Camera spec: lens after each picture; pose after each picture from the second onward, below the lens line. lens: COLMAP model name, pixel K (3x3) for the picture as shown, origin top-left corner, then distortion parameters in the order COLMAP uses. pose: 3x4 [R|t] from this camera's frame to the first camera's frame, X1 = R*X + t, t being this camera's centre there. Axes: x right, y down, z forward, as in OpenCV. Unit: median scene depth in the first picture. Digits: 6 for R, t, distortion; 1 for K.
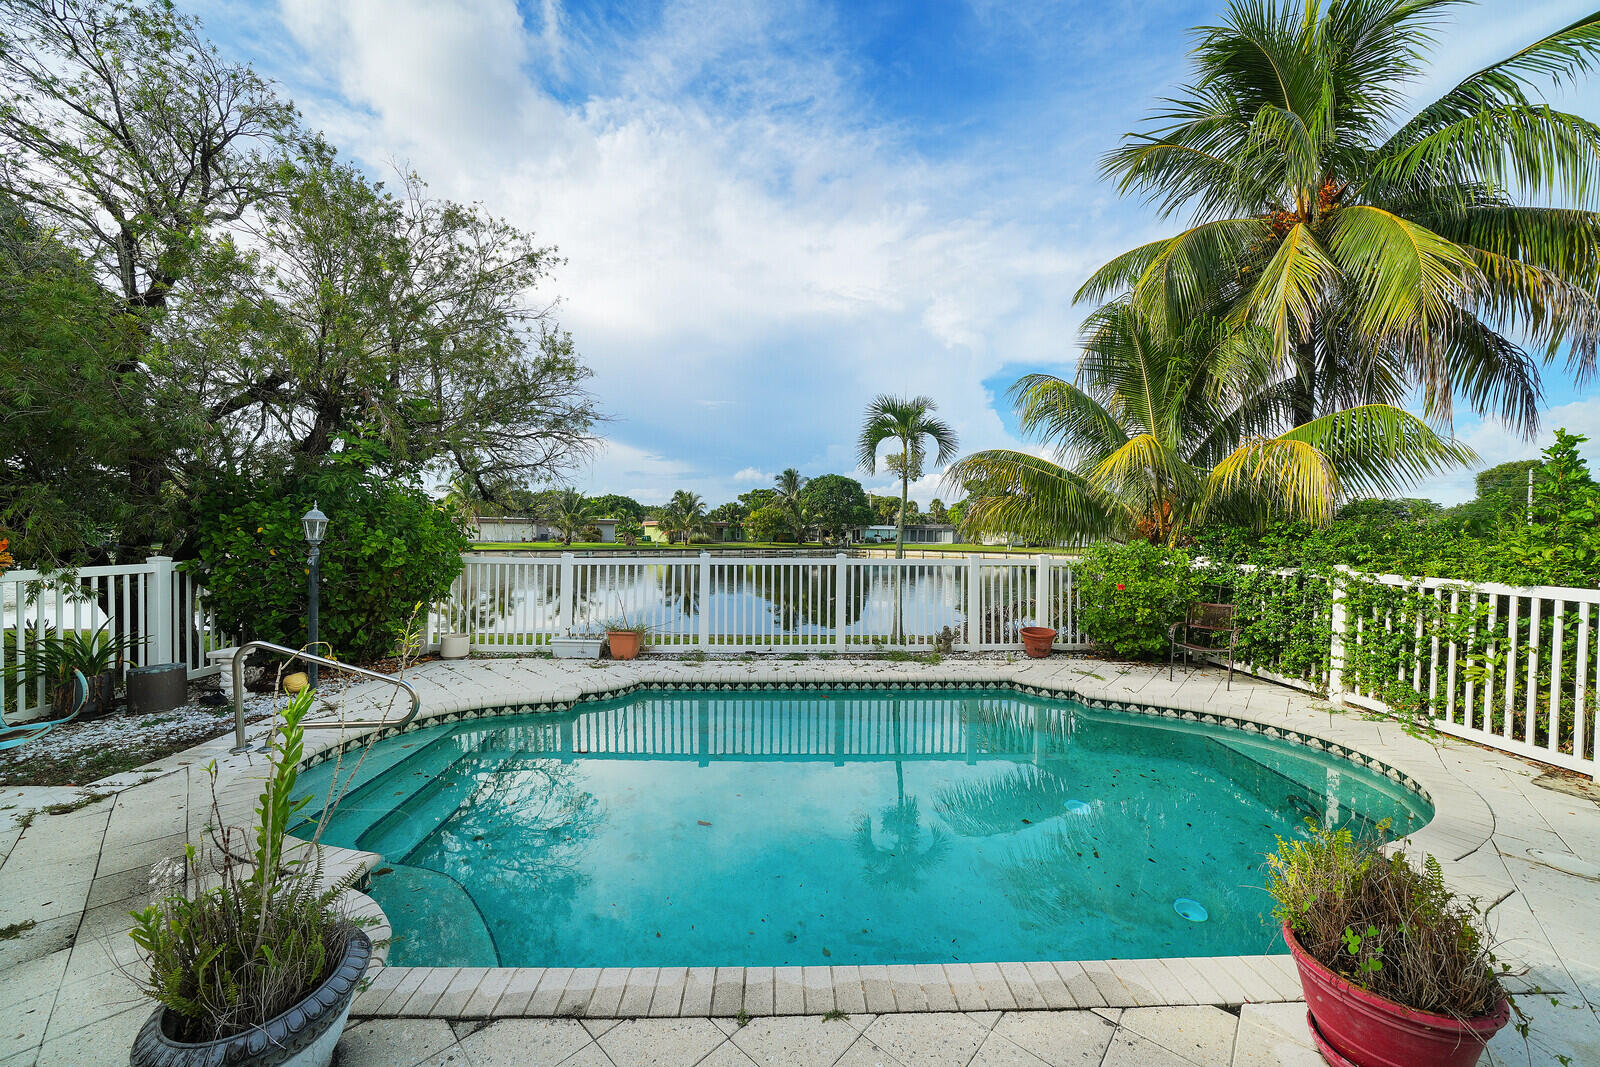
lens RADIAL K [[567.8, 0, 800.0], [0, 567.8, 533.5], [0, 0, 1]] dist [-0.024204, 0.000190]
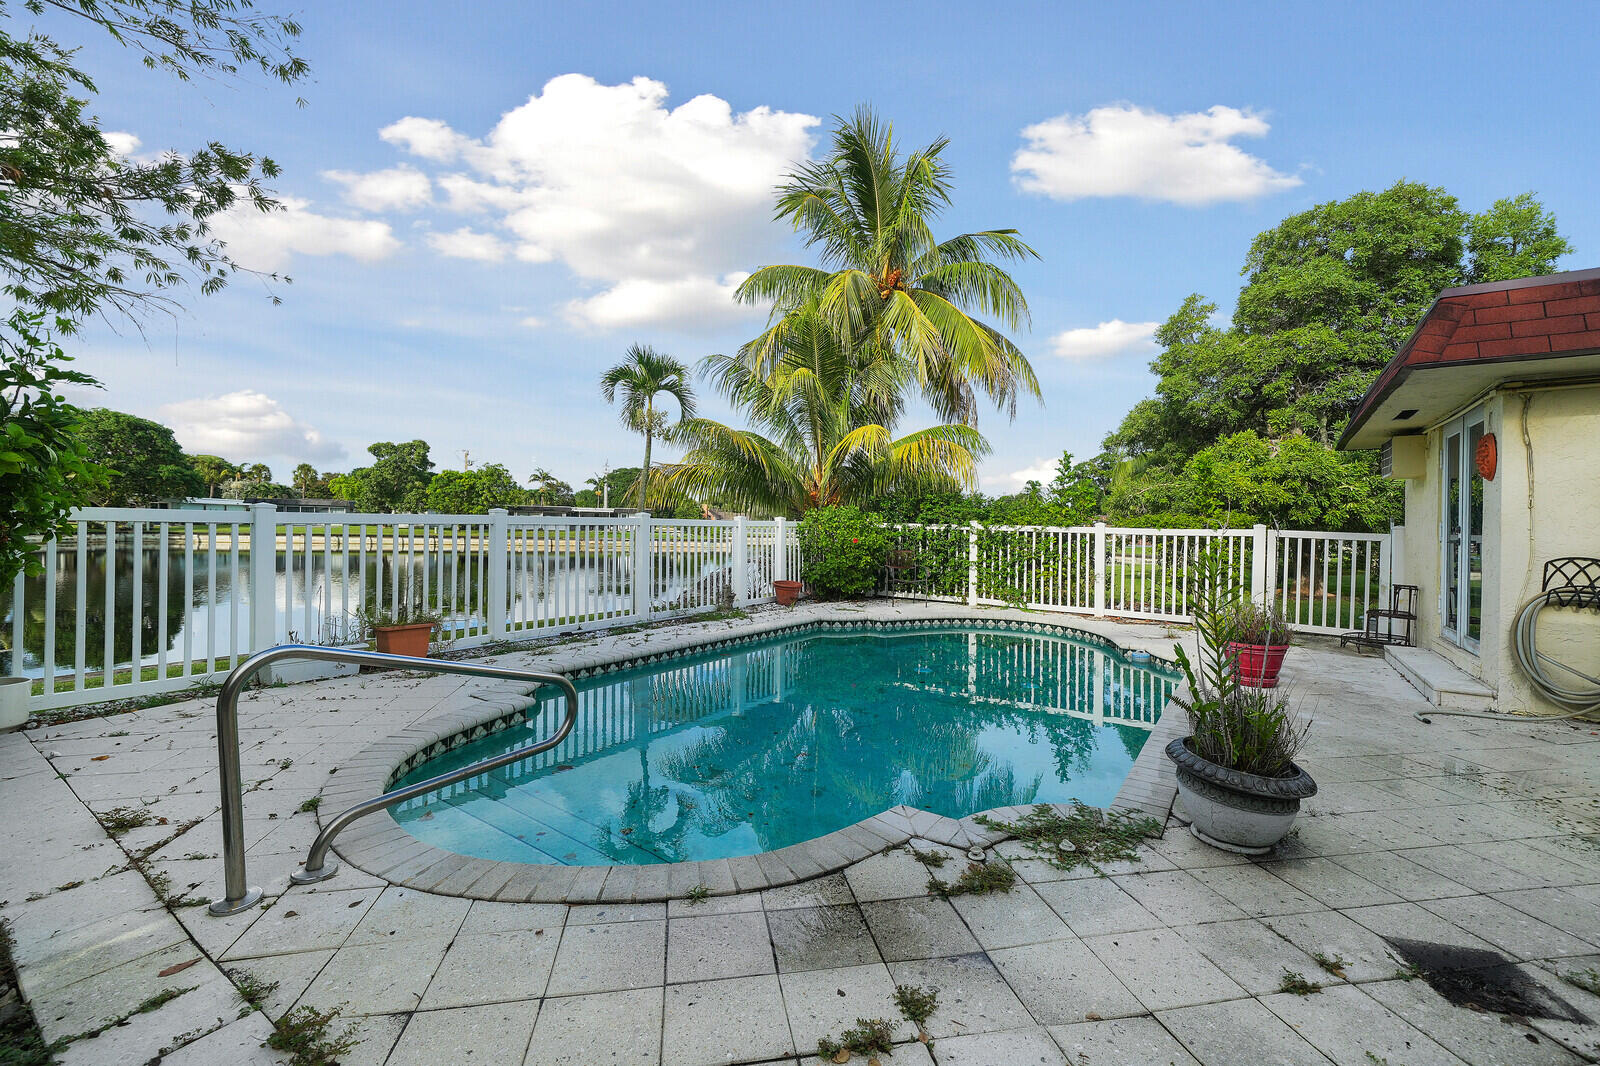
lens RADIAL K [[663.1, 0, 775.2], [0, 663.1, 499.8], [0, 0, 1]] dist [-0.001109, -0.000020]
pose [[0.611760, 0.033297, 0.790342, -0.930741], [-0.012370, 0.999394, -0.032530, 0.066187], [-0.790946, 0.010125, 0.611802, 0.266045]]
